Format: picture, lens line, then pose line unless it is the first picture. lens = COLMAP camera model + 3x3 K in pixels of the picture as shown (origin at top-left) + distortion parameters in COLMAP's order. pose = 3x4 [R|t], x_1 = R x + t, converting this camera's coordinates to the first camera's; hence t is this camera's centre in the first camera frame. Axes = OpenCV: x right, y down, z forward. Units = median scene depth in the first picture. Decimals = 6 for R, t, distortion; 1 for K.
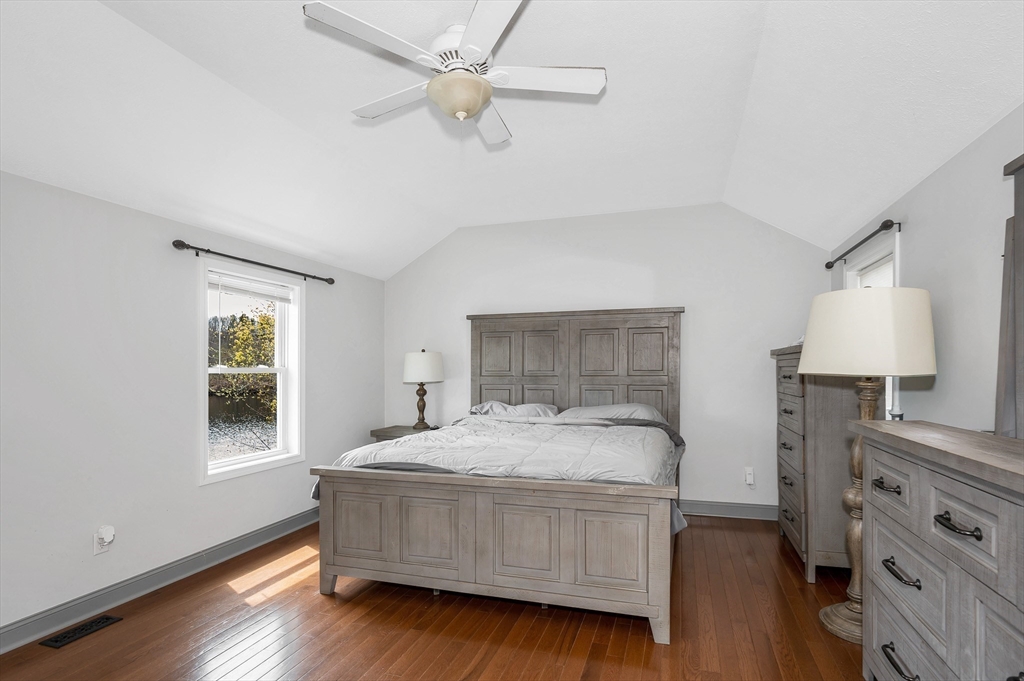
lens RADIAL K [[488.7, 0, 511.7], [0, 488.7, 370.9], [0, 0, 1]] dist [0.000112, 0.000129]
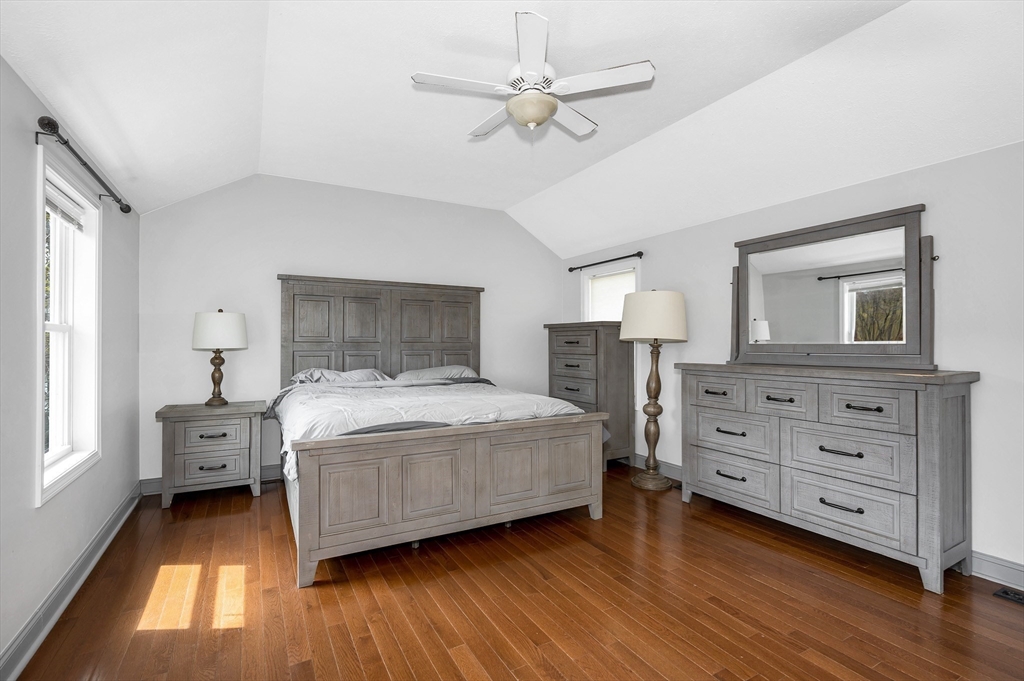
lens RADIAL K [[488.7, 0, 493.8], [0, 488.7, 340.7], [0, 0, 1]] dist [0.000112, 0.000129]
pose [[0.696987, 0.011122, 0.716997, -0.531637], [-0.004349, 0.999927, -0.011283, 0.019504], [-0.717070, 0.004746, 0.696985, 0.104944]]
